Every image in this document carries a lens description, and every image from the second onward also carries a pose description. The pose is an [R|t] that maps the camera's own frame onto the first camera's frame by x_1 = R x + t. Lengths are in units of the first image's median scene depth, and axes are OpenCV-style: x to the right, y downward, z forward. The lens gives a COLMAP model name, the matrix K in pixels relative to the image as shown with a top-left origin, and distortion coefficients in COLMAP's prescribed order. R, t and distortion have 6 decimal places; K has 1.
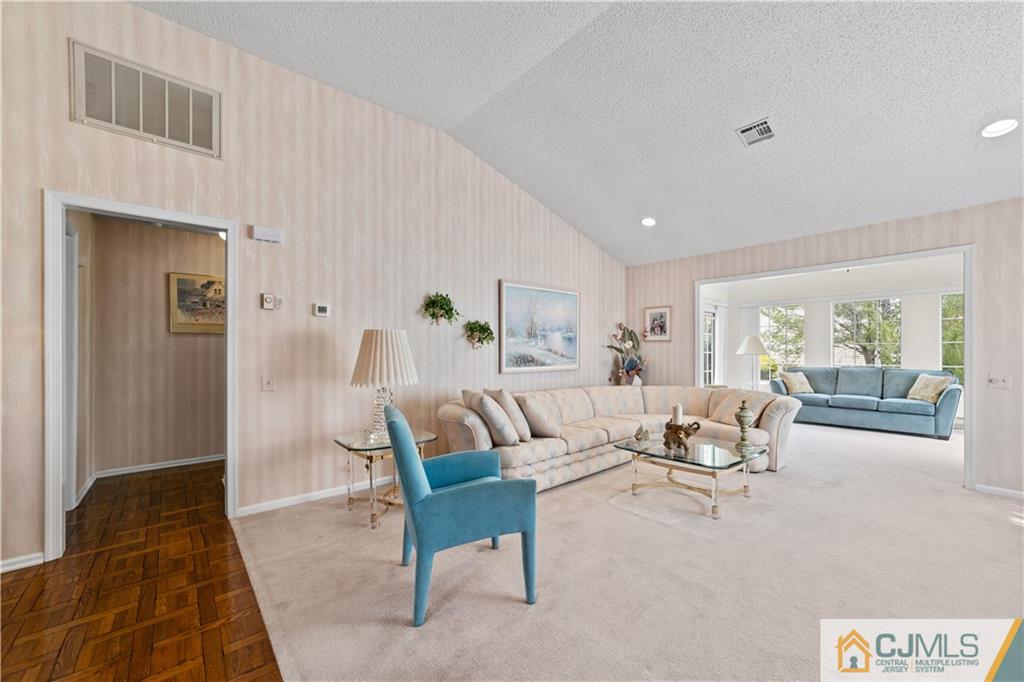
lens RADIAL K [[395.2, 0, 508.8], [0, 395.2, 348.2], [0, 0, 1]] dist [-0.002113, 0.000933]
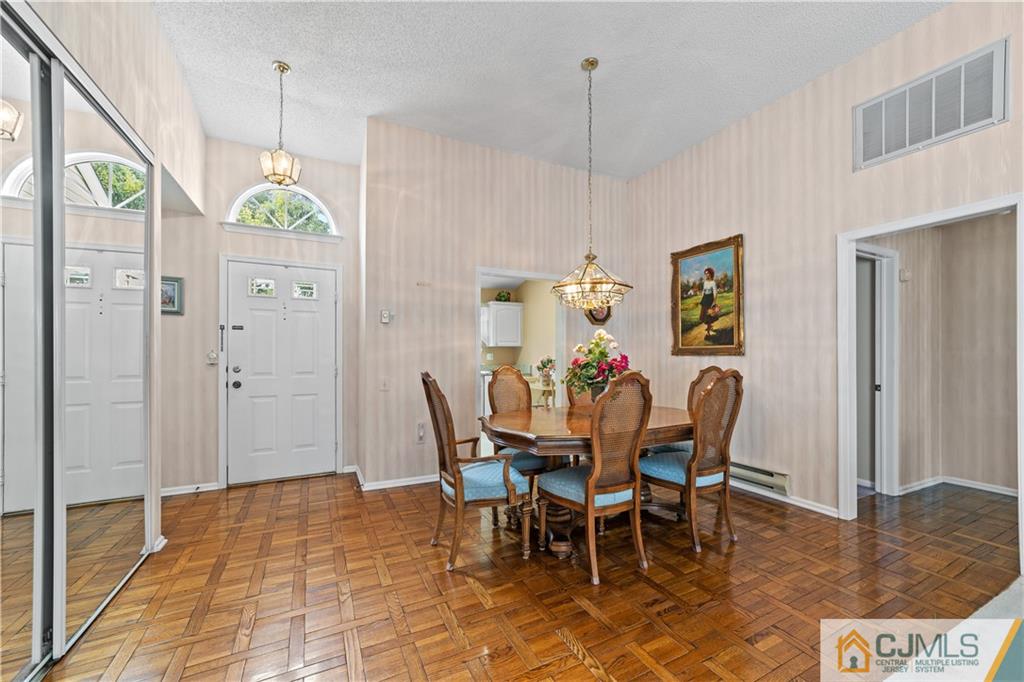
lens RADIAL K [[395.2, 0, 502.4], [0, 395.2, 352.9], [0, 0, 1]] dist [-0.002113, 0.000933]
pose [[-0.247000, -0.000397, -0.969015, 0.181019], [0.007204, 0.999972, -0.002246, -0.006719], [0.968989, -0.007536, -0.246990, 0.117861]]
